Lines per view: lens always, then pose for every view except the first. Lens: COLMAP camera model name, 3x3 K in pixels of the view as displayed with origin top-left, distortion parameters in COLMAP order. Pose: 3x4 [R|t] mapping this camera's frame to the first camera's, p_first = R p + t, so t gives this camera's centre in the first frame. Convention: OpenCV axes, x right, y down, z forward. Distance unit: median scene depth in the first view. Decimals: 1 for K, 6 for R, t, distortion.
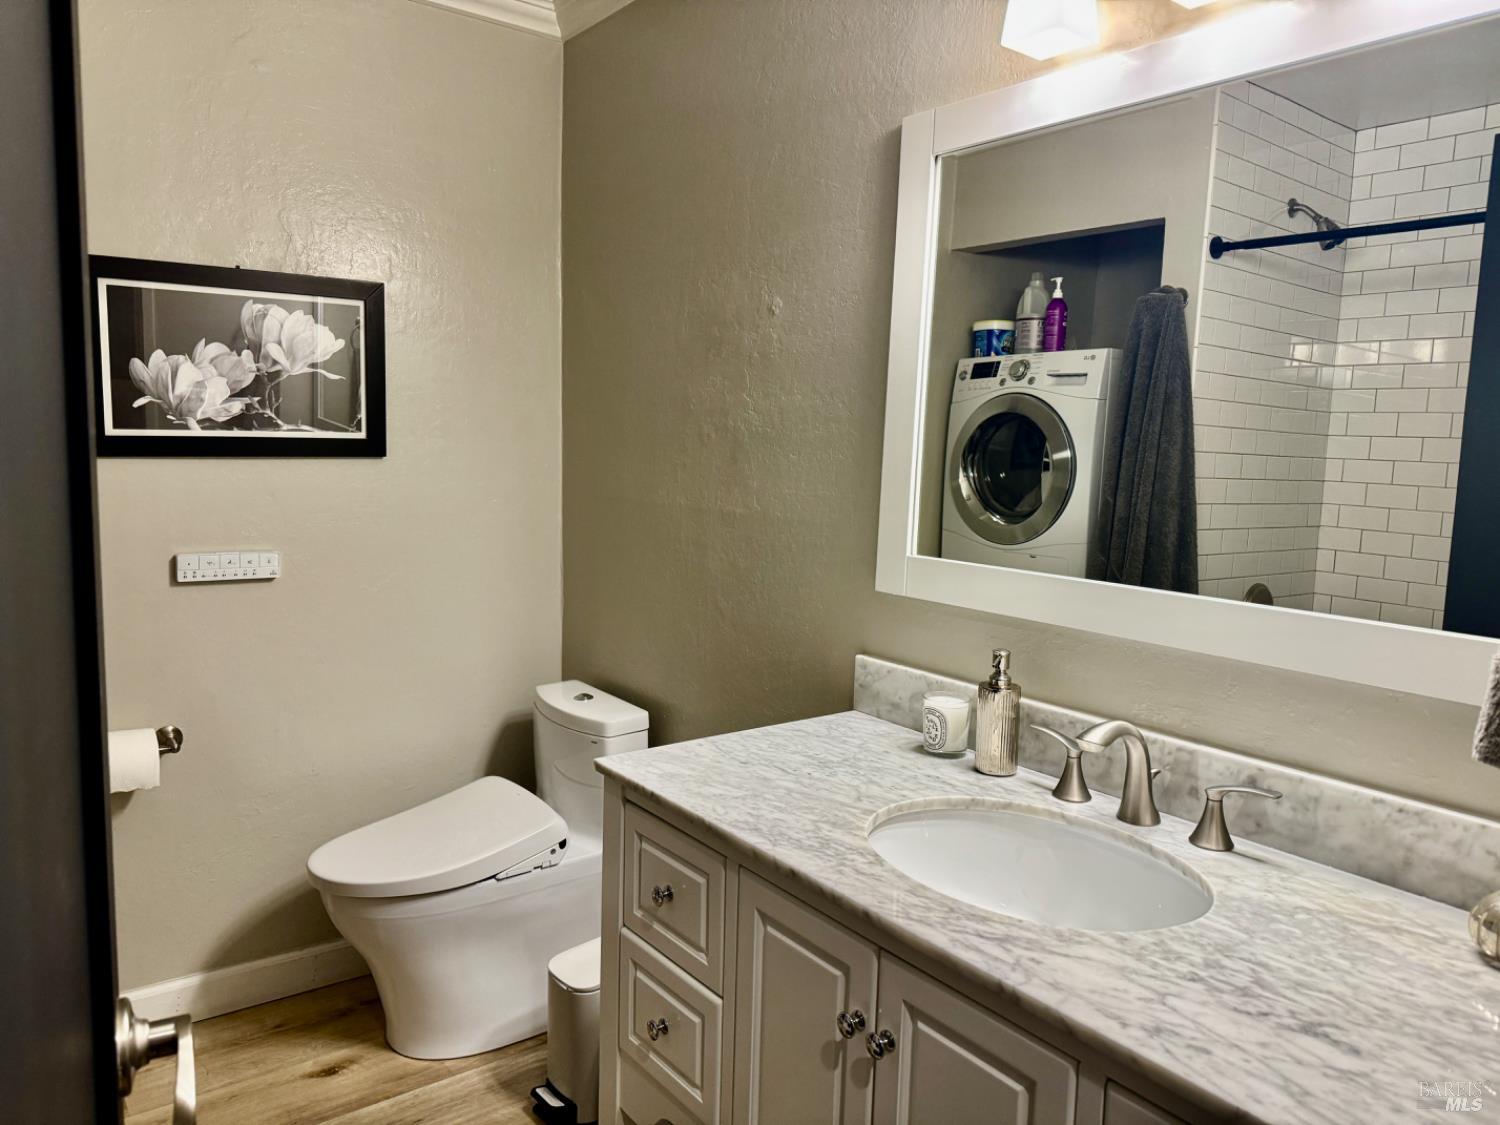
lens RADIAL K [[1062.6, 0, 748.2], [0, 1062.6, 557.5], [0, 0, 1]] dist [0.078972, -0.092534]
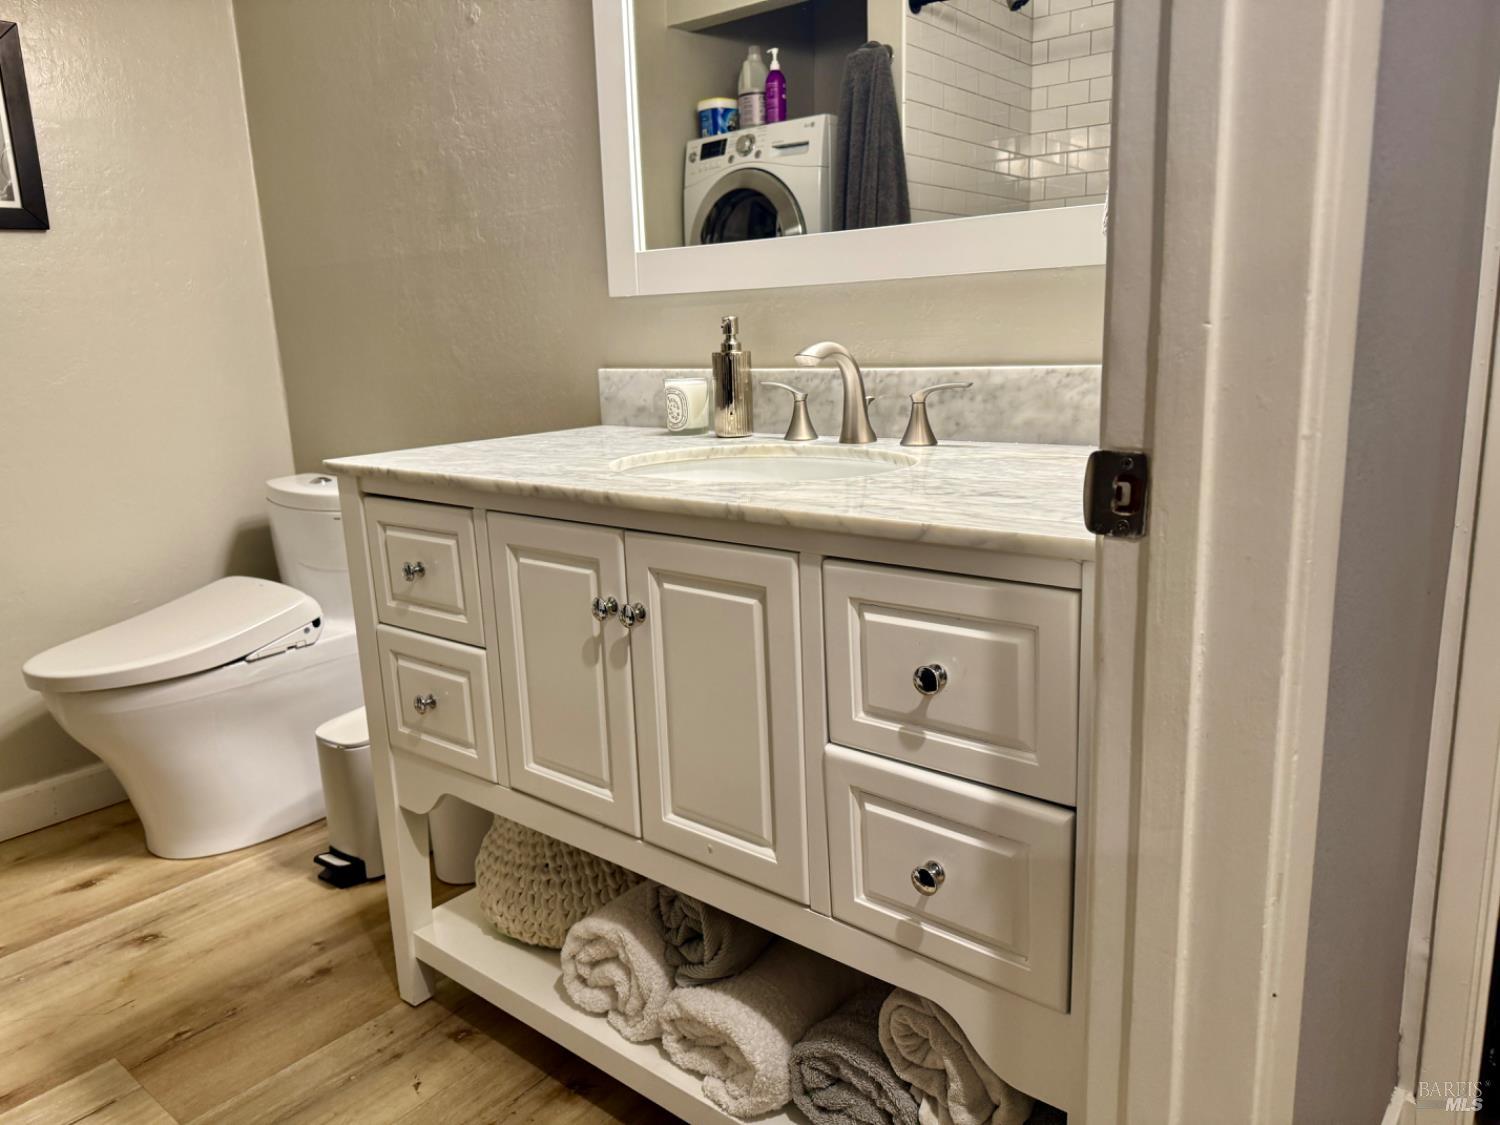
lens RADIAL K [[1062.6, 0, 770.2], [0, 1062.6, 581.6], [0, 0, 1]] dist [0.078972, -0.092534]
pose [[0.969856, -0.109177, 0.217852, 0.016398], [0.086724, 0.990128, 0.110117, 0.175047], [-0.227723, -0.087905, 0.969750, -0.028114]]
